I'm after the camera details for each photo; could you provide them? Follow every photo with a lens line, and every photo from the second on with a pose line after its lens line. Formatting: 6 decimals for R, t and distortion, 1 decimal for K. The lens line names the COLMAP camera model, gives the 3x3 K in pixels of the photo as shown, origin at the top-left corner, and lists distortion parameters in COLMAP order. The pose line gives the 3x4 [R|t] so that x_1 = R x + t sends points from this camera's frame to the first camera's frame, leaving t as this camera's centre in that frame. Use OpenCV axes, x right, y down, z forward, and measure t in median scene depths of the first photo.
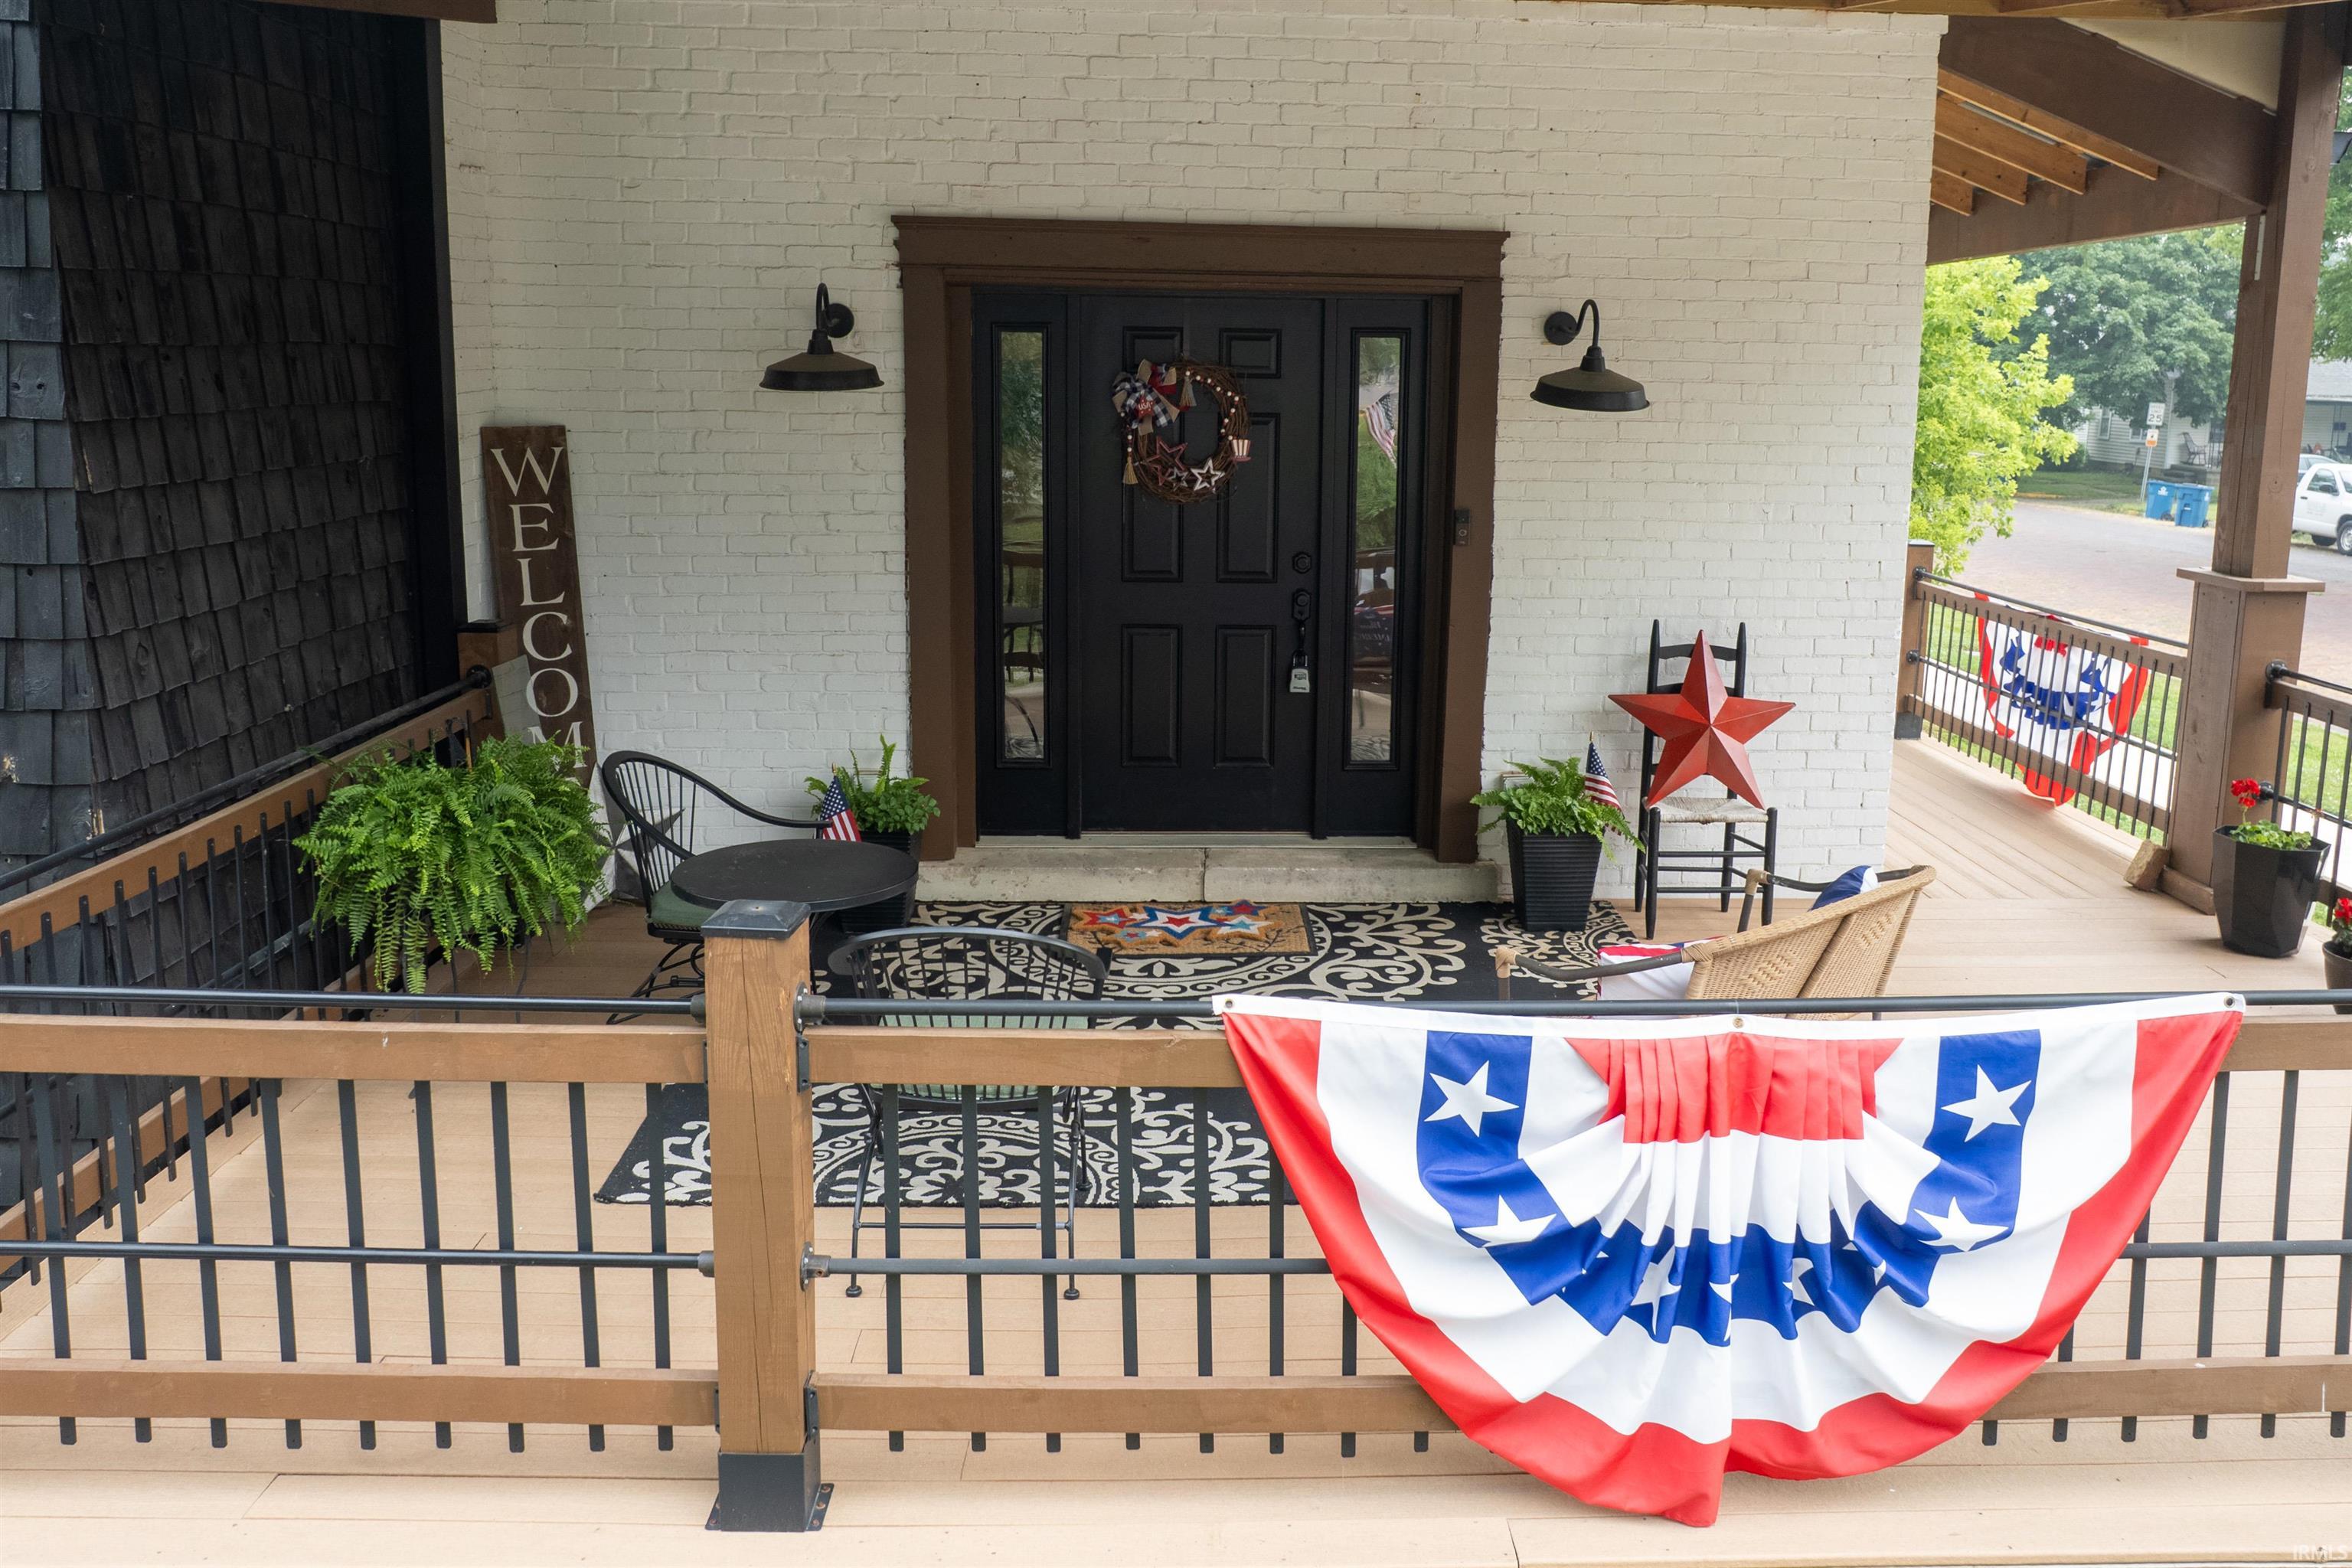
lens RADIAL K [[1909.4, 0, 1175.5], [0, 1909.4, 675.2], [0, 0, 1]] dist [-0.042819, -0.005249]
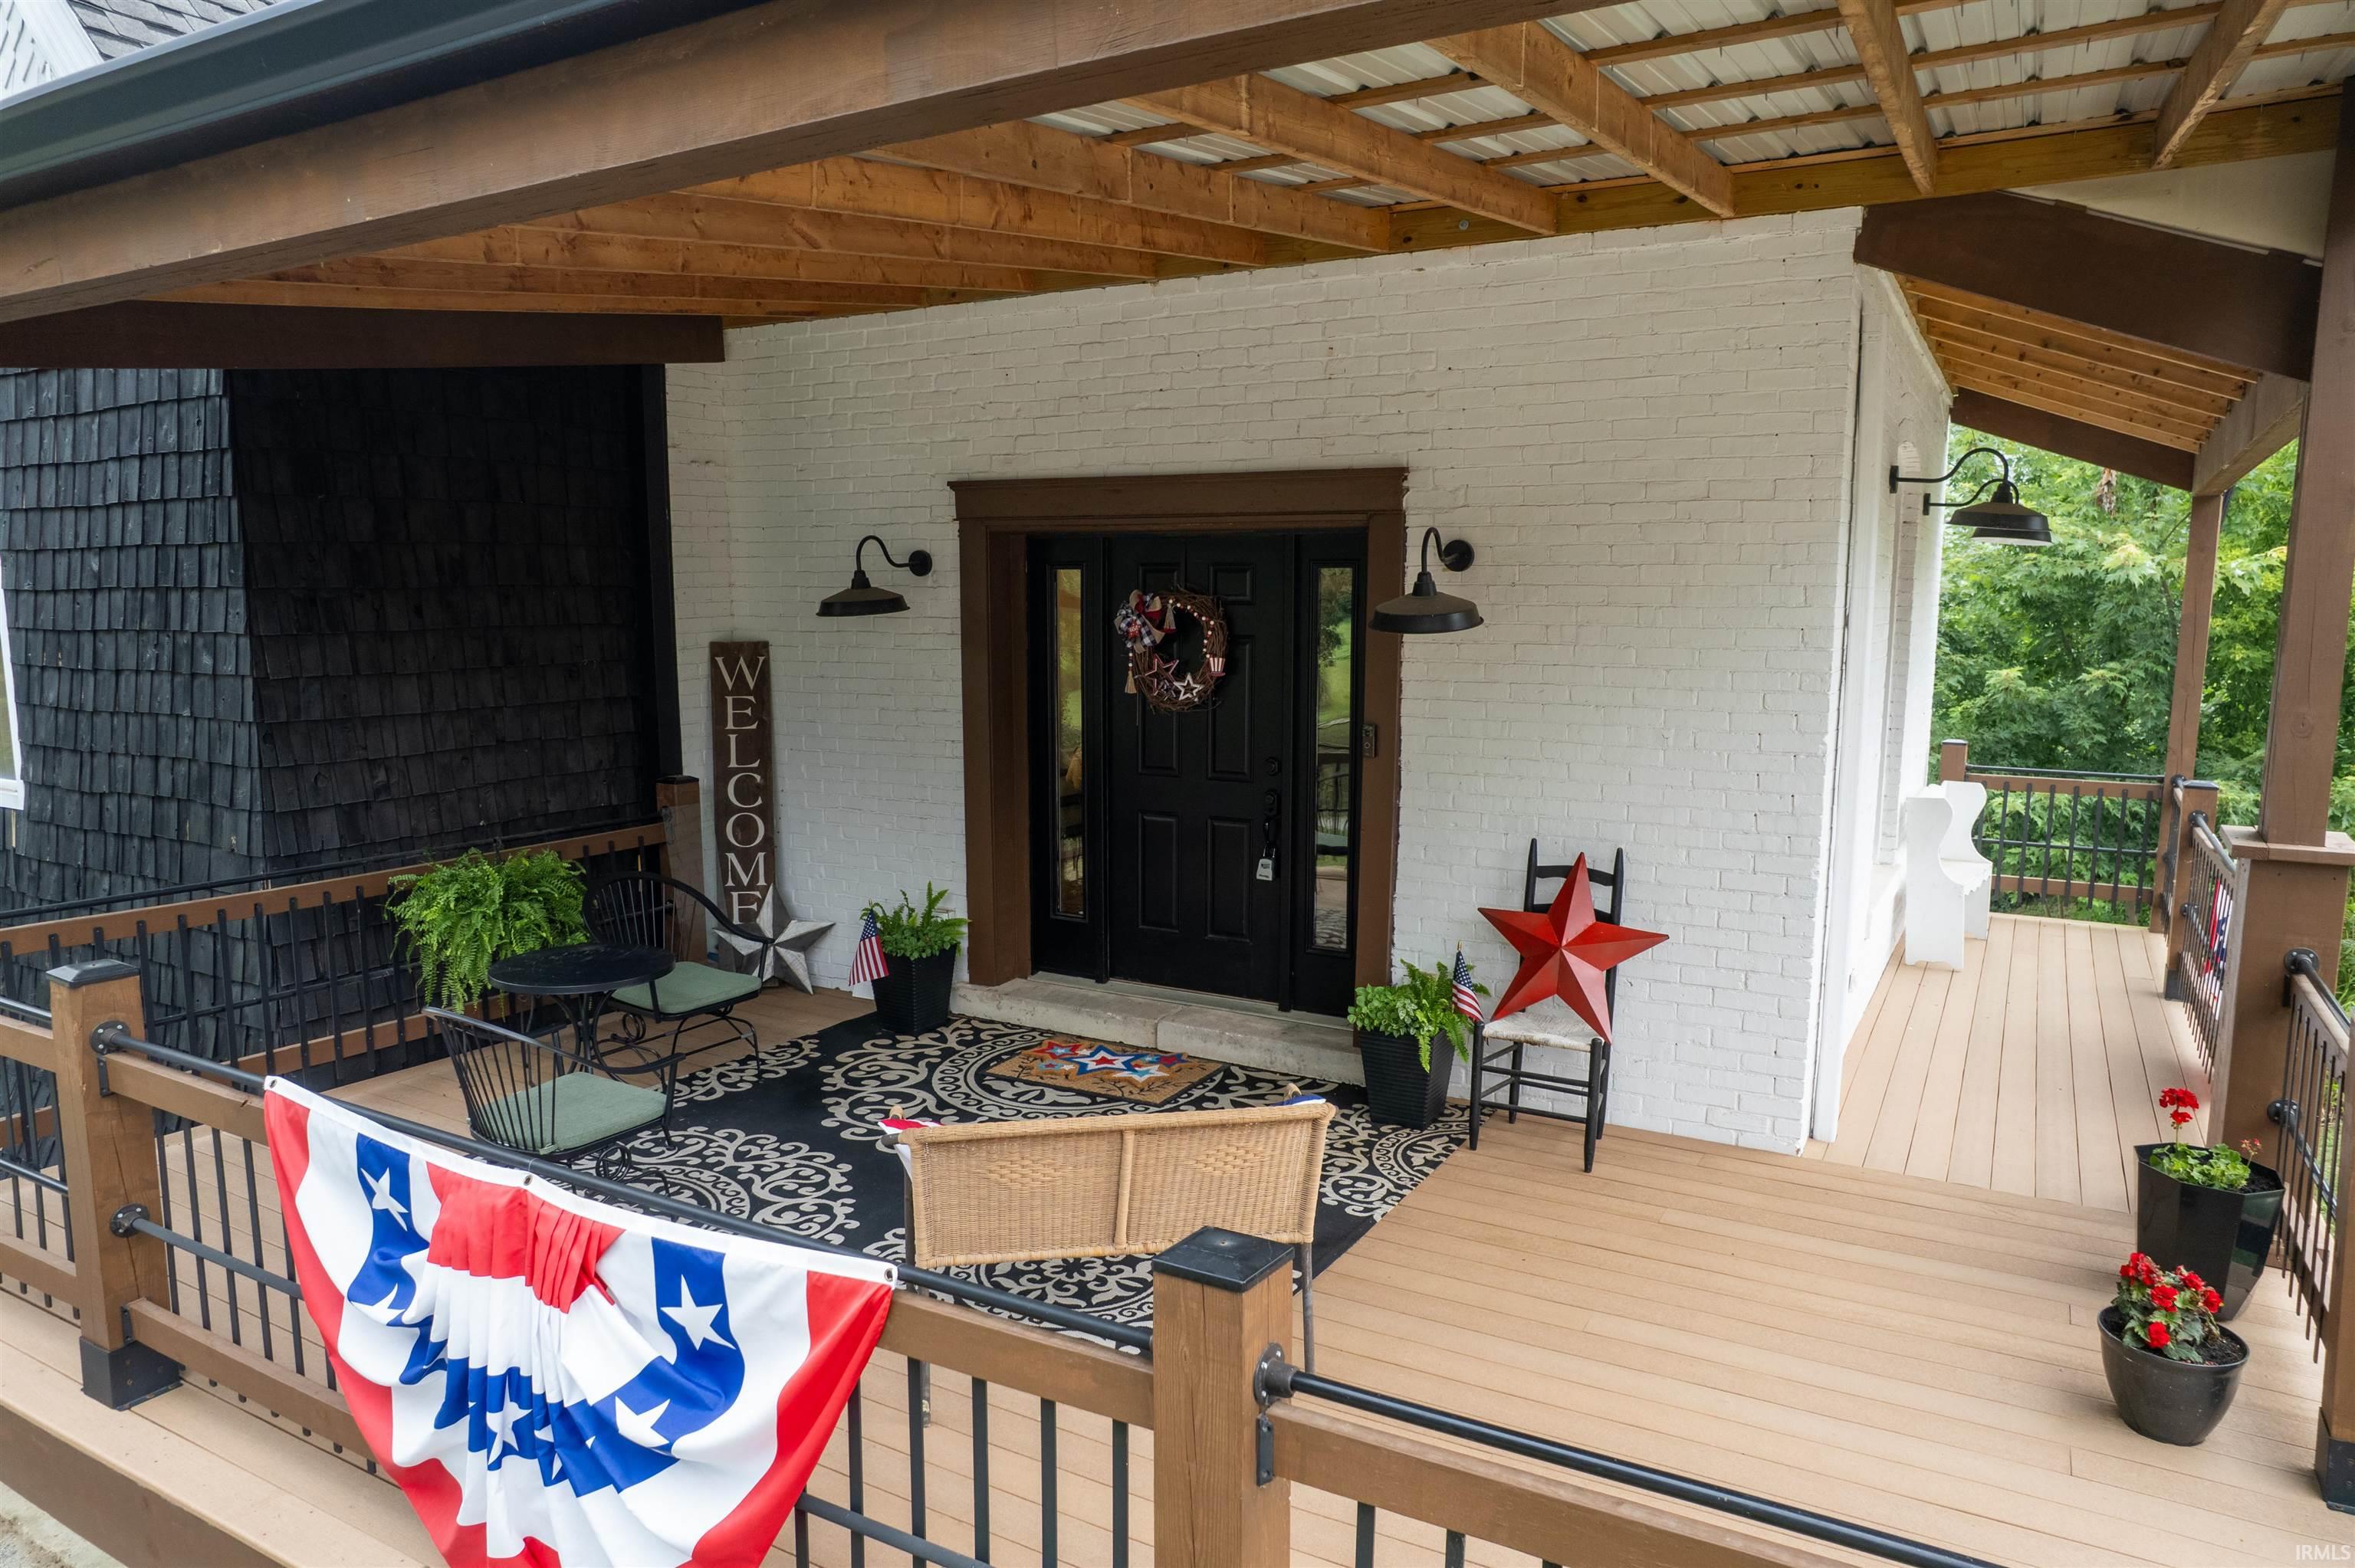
lens RADIAL K [[1498.7, 0, 1177.8], [0, 1498.7, 791.1], [0, 0, 1]] dist [-0.034528, 0.002227]
pose [[0.846126, 0.059104, -0.529695, 0.521284], [-0.077659, 0.996898, -0.012817, -0.029942], [0.527294, 0.051981, 0.848091, 0.224689]]
